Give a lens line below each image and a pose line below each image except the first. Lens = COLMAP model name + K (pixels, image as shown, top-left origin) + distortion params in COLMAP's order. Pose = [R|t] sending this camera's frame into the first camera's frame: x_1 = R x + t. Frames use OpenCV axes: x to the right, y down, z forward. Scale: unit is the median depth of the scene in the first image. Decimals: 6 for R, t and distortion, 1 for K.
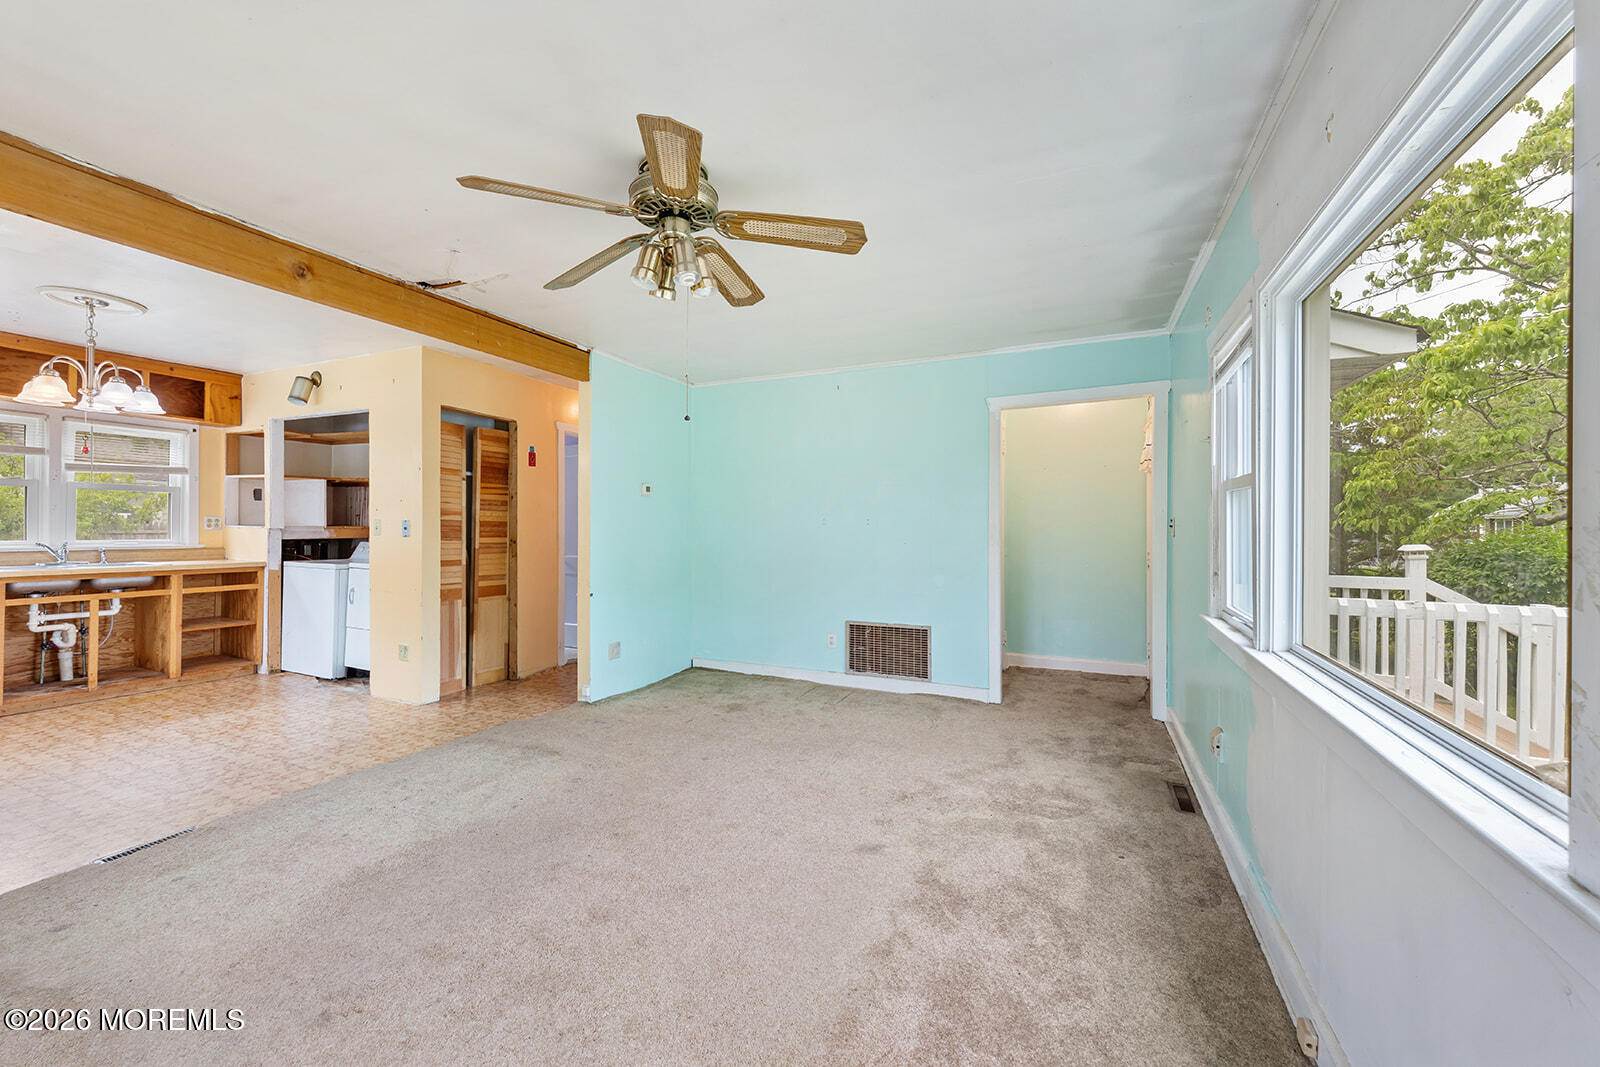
lens RADIAL K [[623.7, 0, 785.1], [0, 623.7, 525.1], [0, 0, 1]] dist [0.009273, -0.004589]
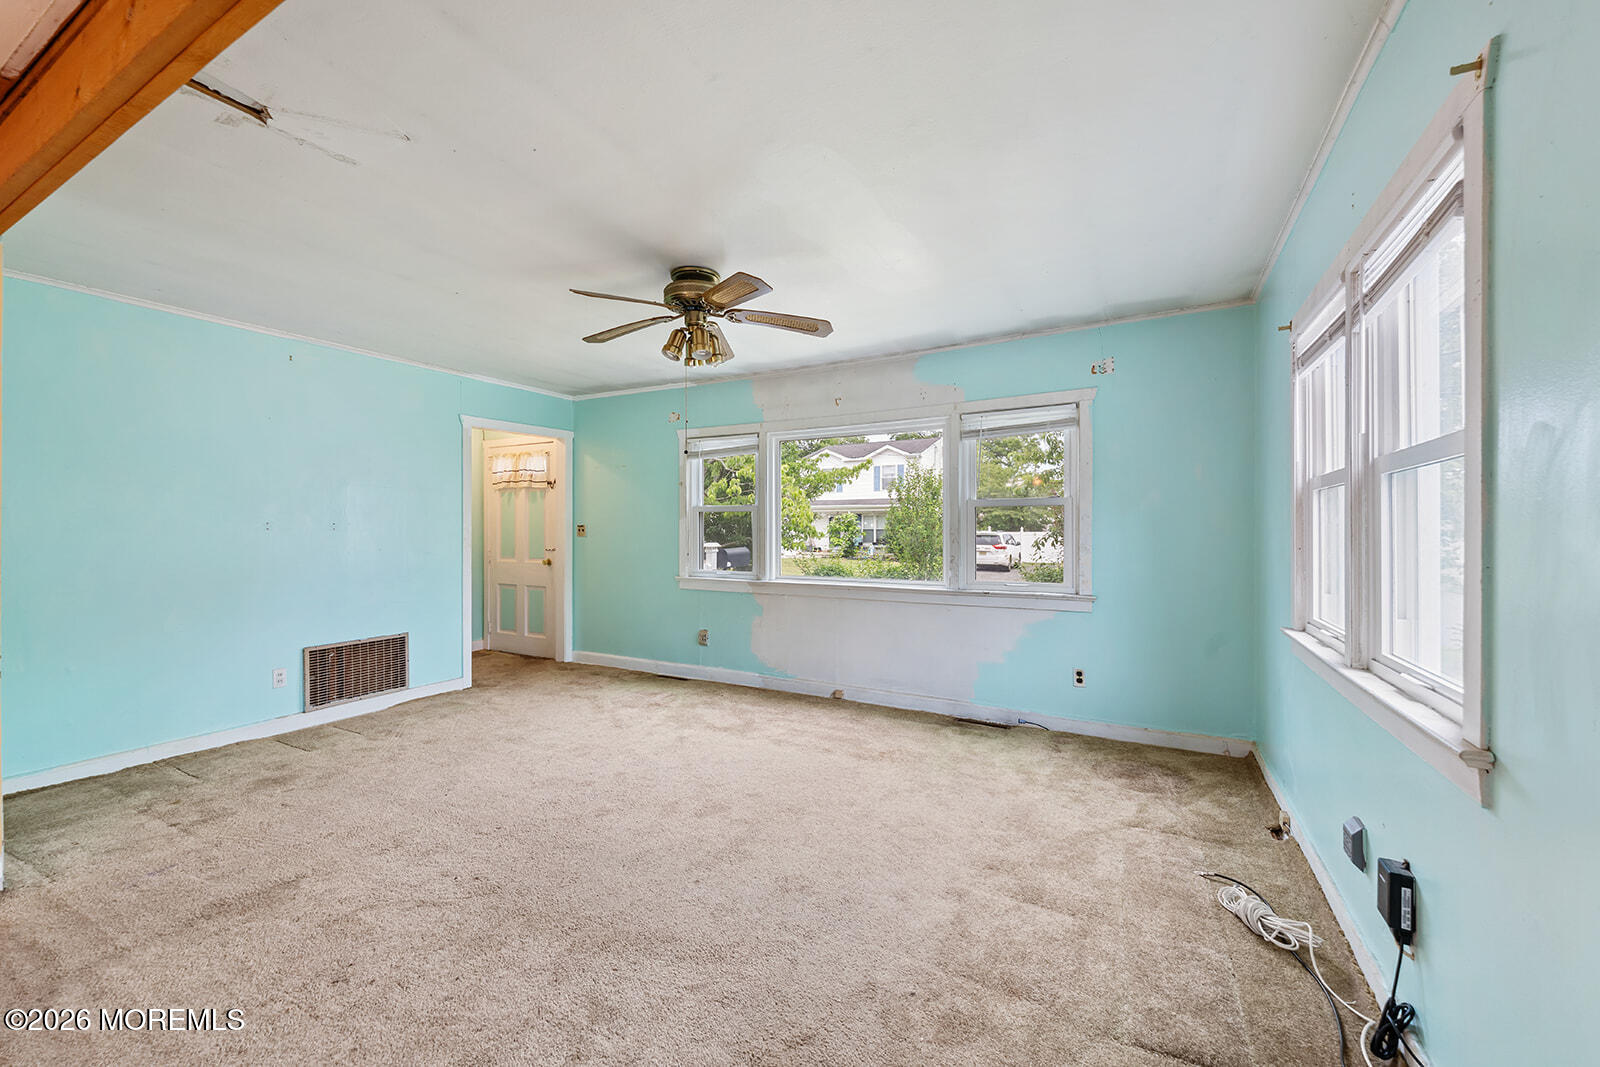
lens RADIAL K [[623.7, 0, 811.6], [0, 623.7, 534.9], [0, 0, 1]] dist [0.009273, -0.004589]
pose [[0.058473, -0.013433, 0.998199, -0.773795], [0.002614, 0.999908, 0.013303, -0.004831], [-0.998286, 0.001831, 0.058503, 0.325214]]
